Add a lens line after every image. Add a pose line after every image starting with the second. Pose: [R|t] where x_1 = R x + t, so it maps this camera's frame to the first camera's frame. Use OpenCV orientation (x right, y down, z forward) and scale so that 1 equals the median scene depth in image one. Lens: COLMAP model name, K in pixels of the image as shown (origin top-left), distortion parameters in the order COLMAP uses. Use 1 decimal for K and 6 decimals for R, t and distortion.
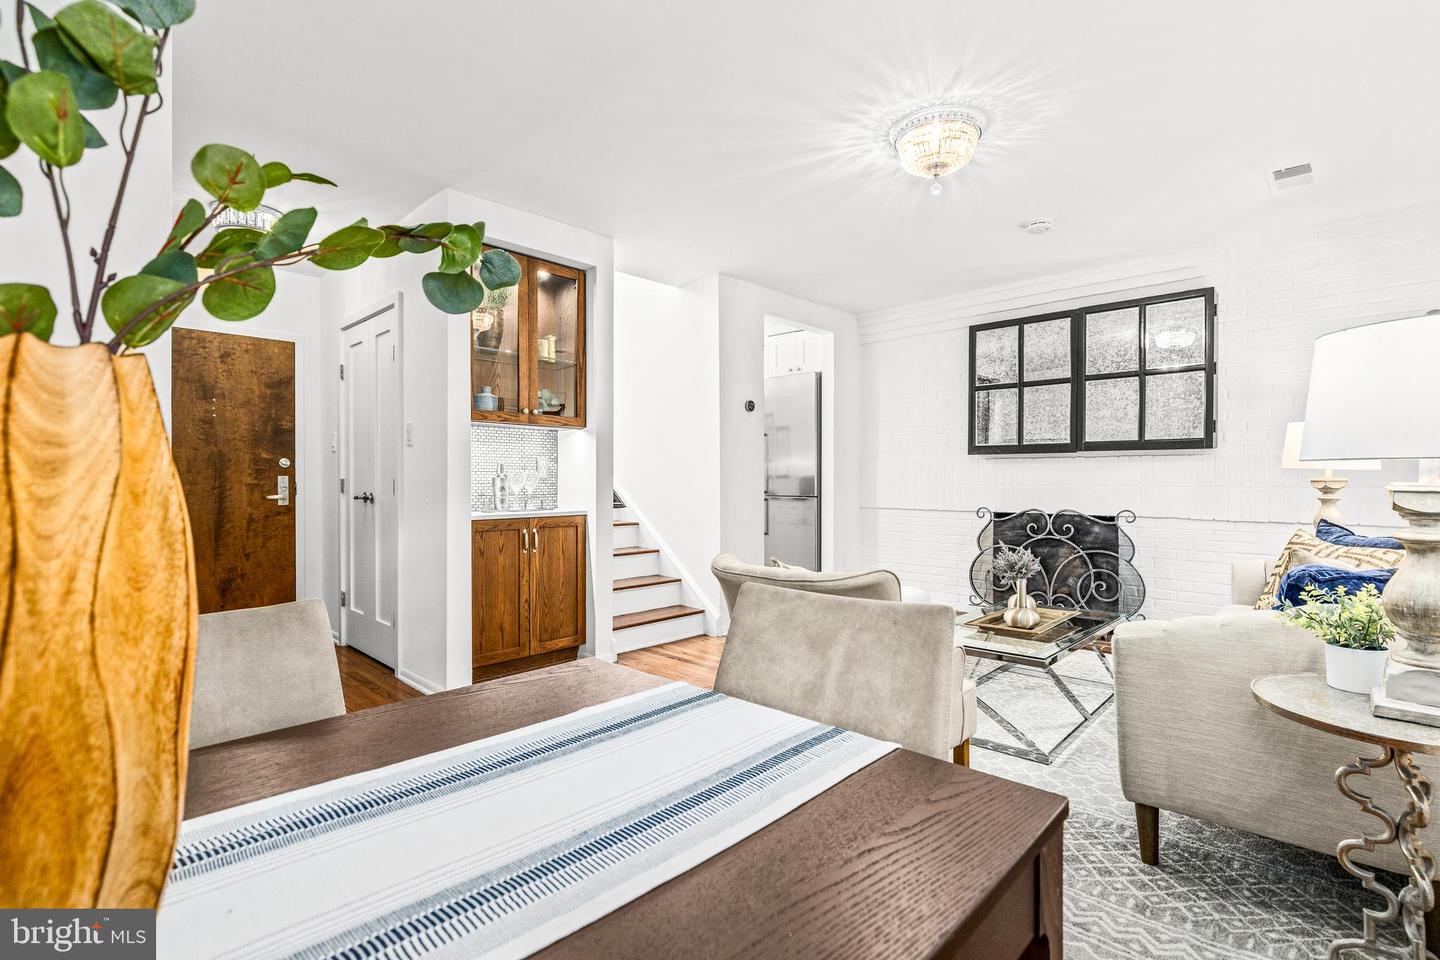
lens RADIAL K [[663.3, 0, 716.4], [0, 663.3, 480.7], [0, 0, 1]] dist [-0.003078, -0.000233]
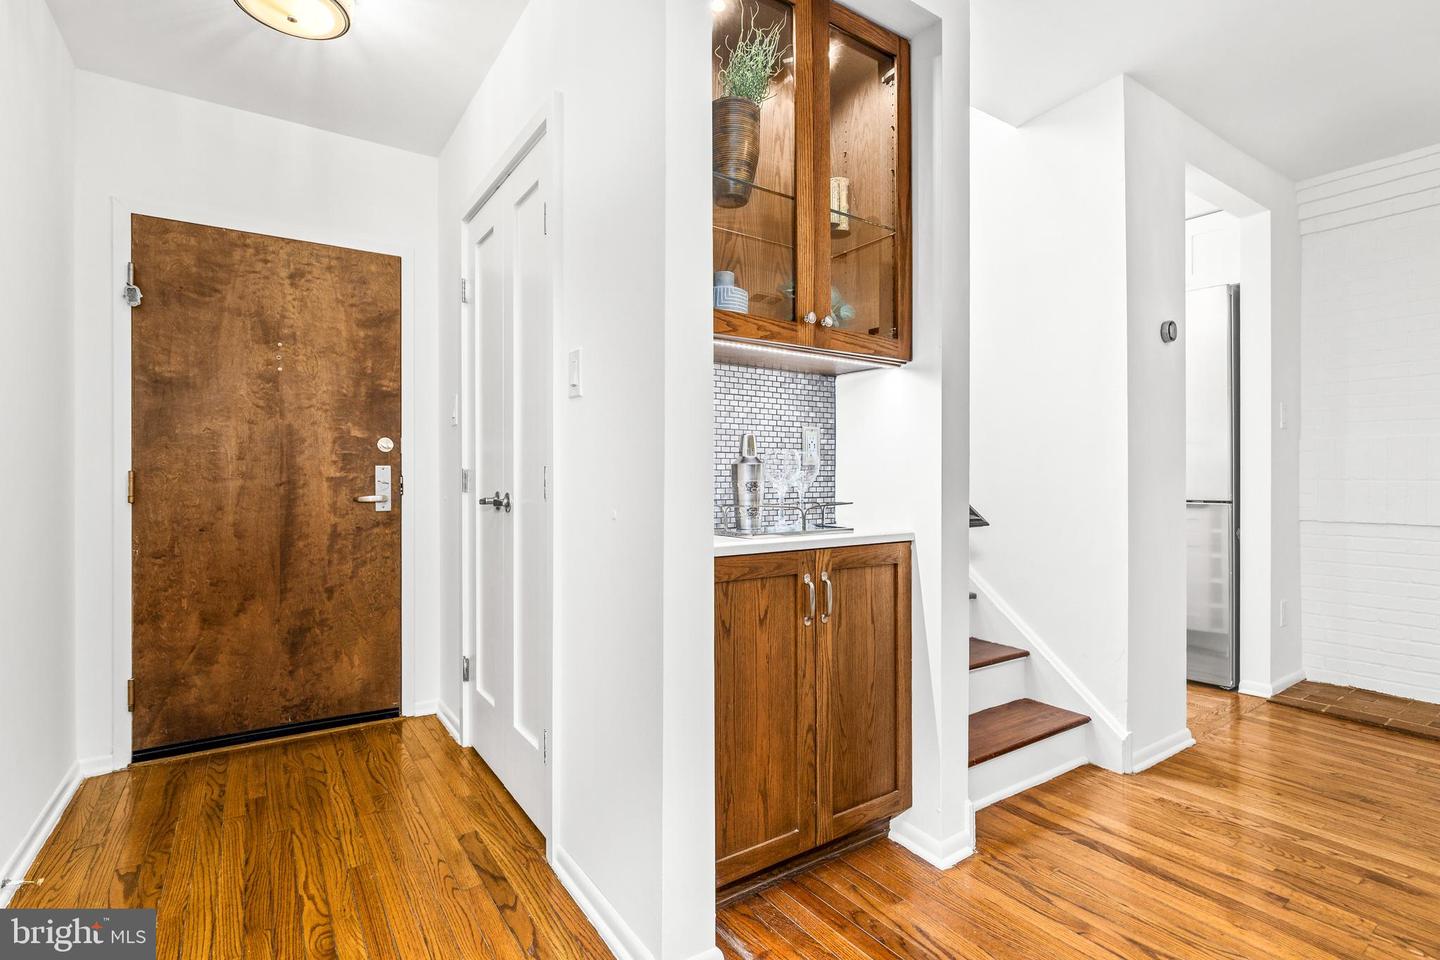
lens RADIAL K [[675.0, 0, 718.9], [0, 675.0, 475.8], [0, 0, 1]] dist [-0.001473, 0.000131]
pose [[0.979837, -0.000234, -0.199801, -0.223921], [-0.000520, 0.999993, -0.003722, 0.005489], [0.199800, 0.003751, 0.979829, 0.461401]]
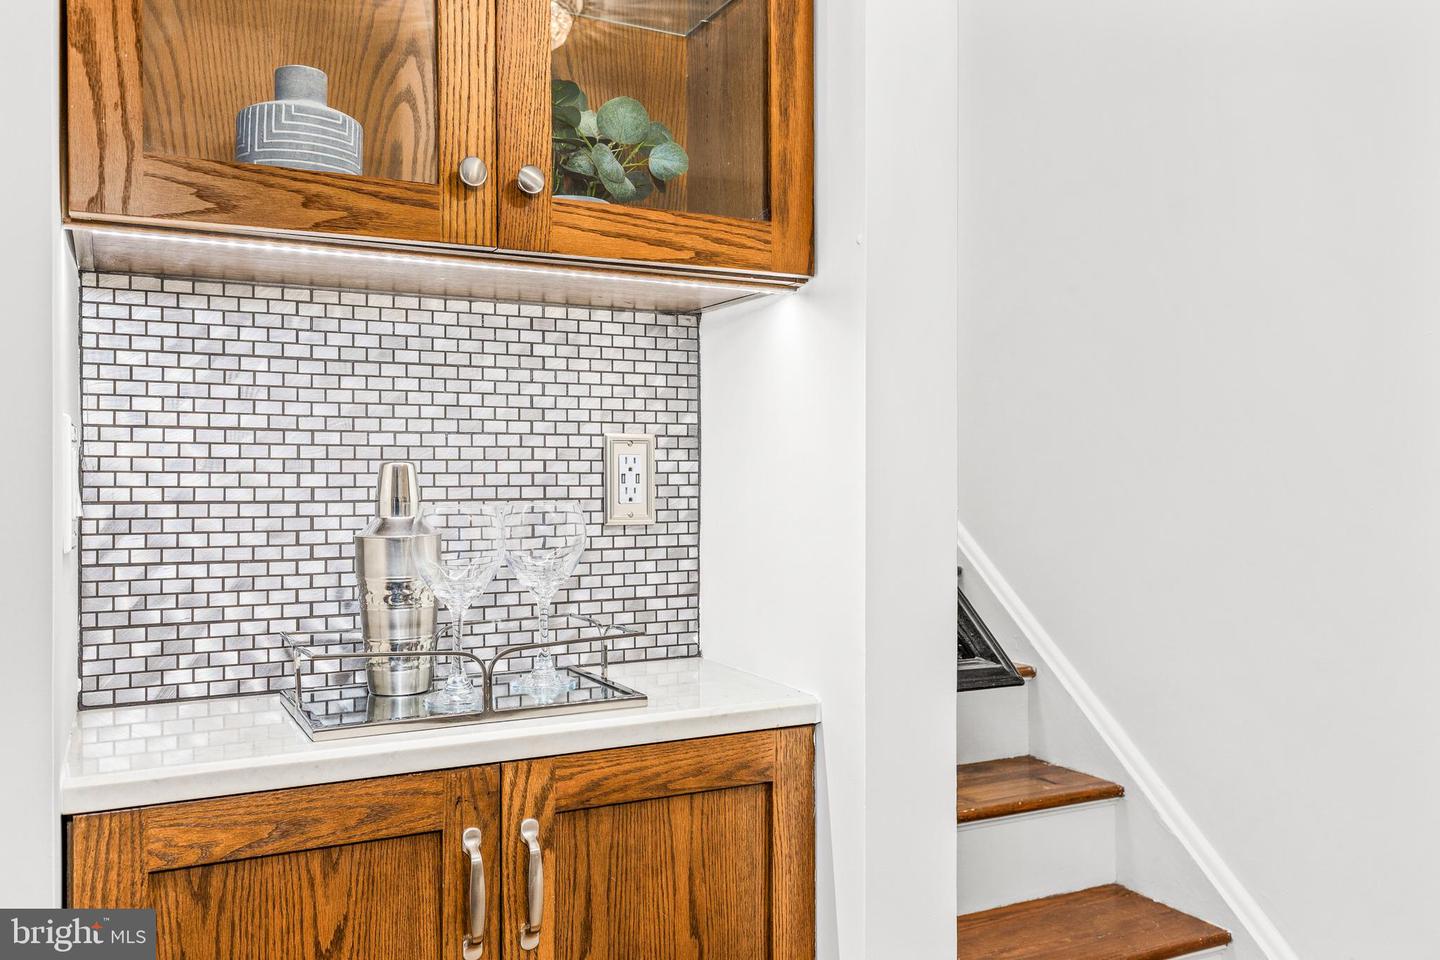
lens RADIAL K [[1131.7, 0, 724.1], [0, 1131.7, 473.8], [0, 0, 1]] dist [0.000417, 0.001369]
pose [[0.947257, -0.000728, -0.320473, -0.109393], [0.000631, 1.000000, -0.000407, -0.020680], [0.320474, 0.000183, 0.947257, 0.640354]]
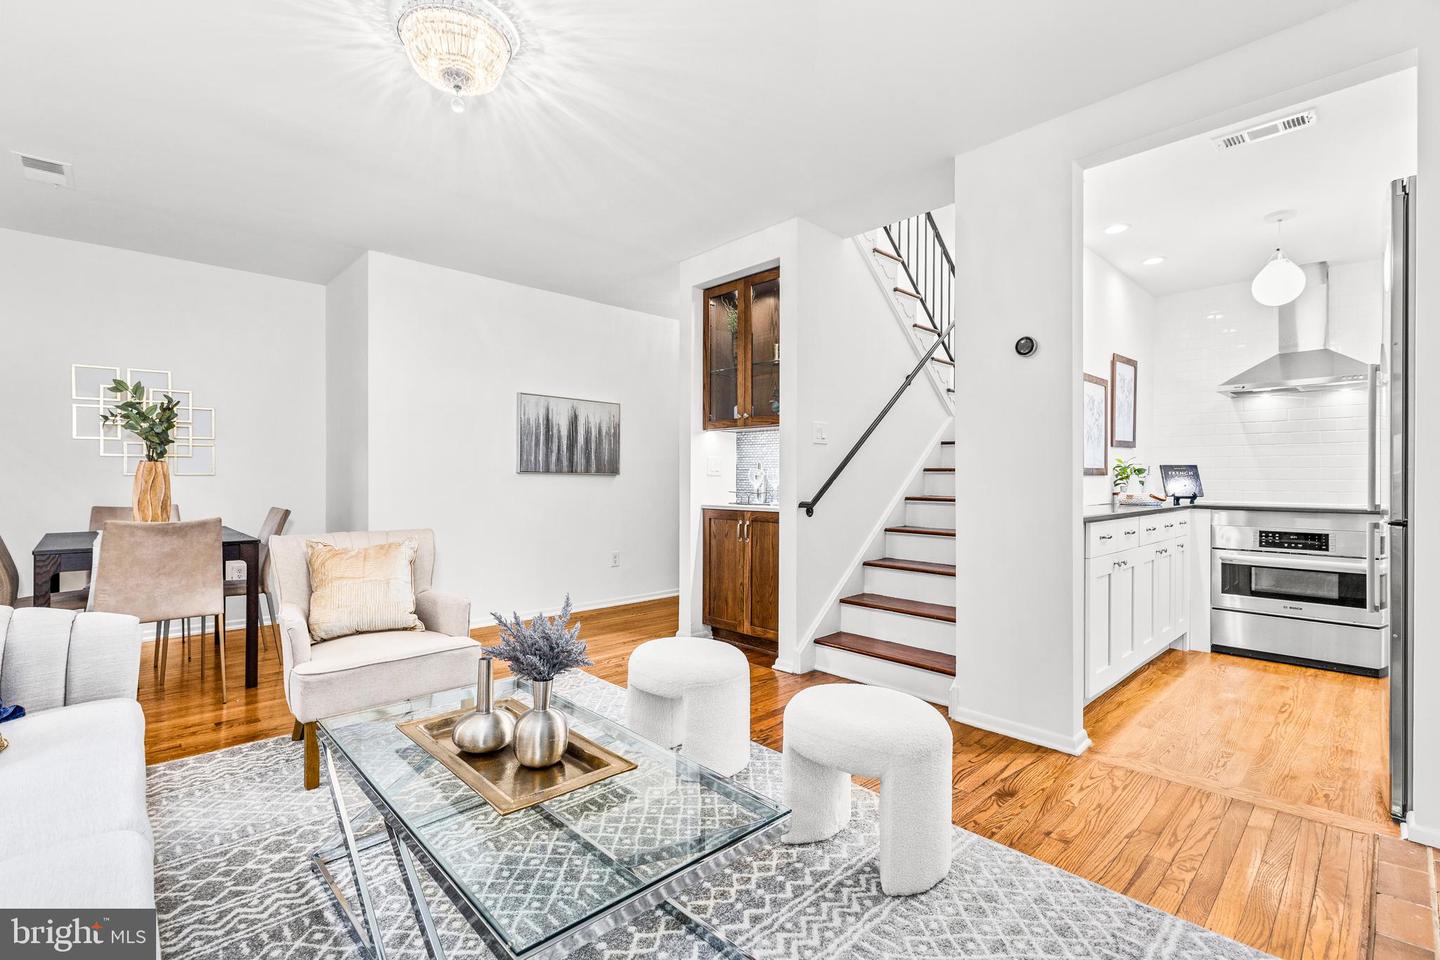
lens RADIAL K [[641.7, 0, 709.2], [0, 641.7, 478.6], [0, 0, 1]] dist [-0.001898, -0.000596]
pose [[-0.045188, -0.002483, -0.998975, 0.706754], [-0.003220, 0.999992, -0.002340, 0.004203], [0.998973, 0.003111, -0.045196, 0.873376]]
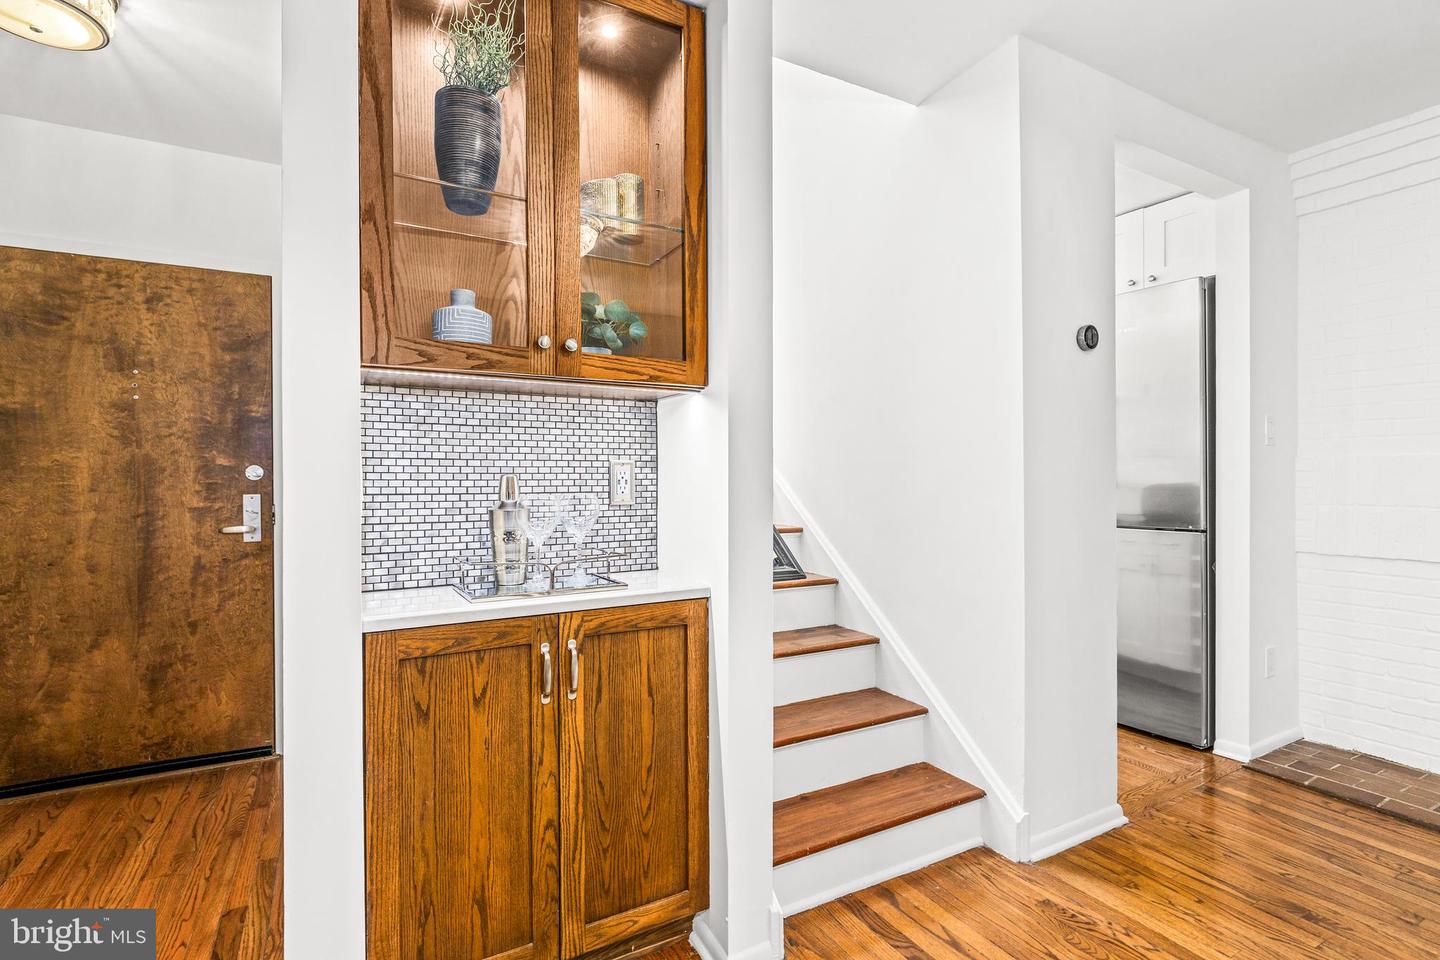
lens RADIAL K [[675.0, 0, 720.0], [0, 675.0, 480.0], [0, 0, 1]] dist [-0.000950, 0.000175]
pose [[0.957975, -0.003246, -0.286832, -0.064957], [0.003707, 0.999993, 0.001066, -0.020978], [0.286826, -0.002084, 0.957980, 0.567000]]
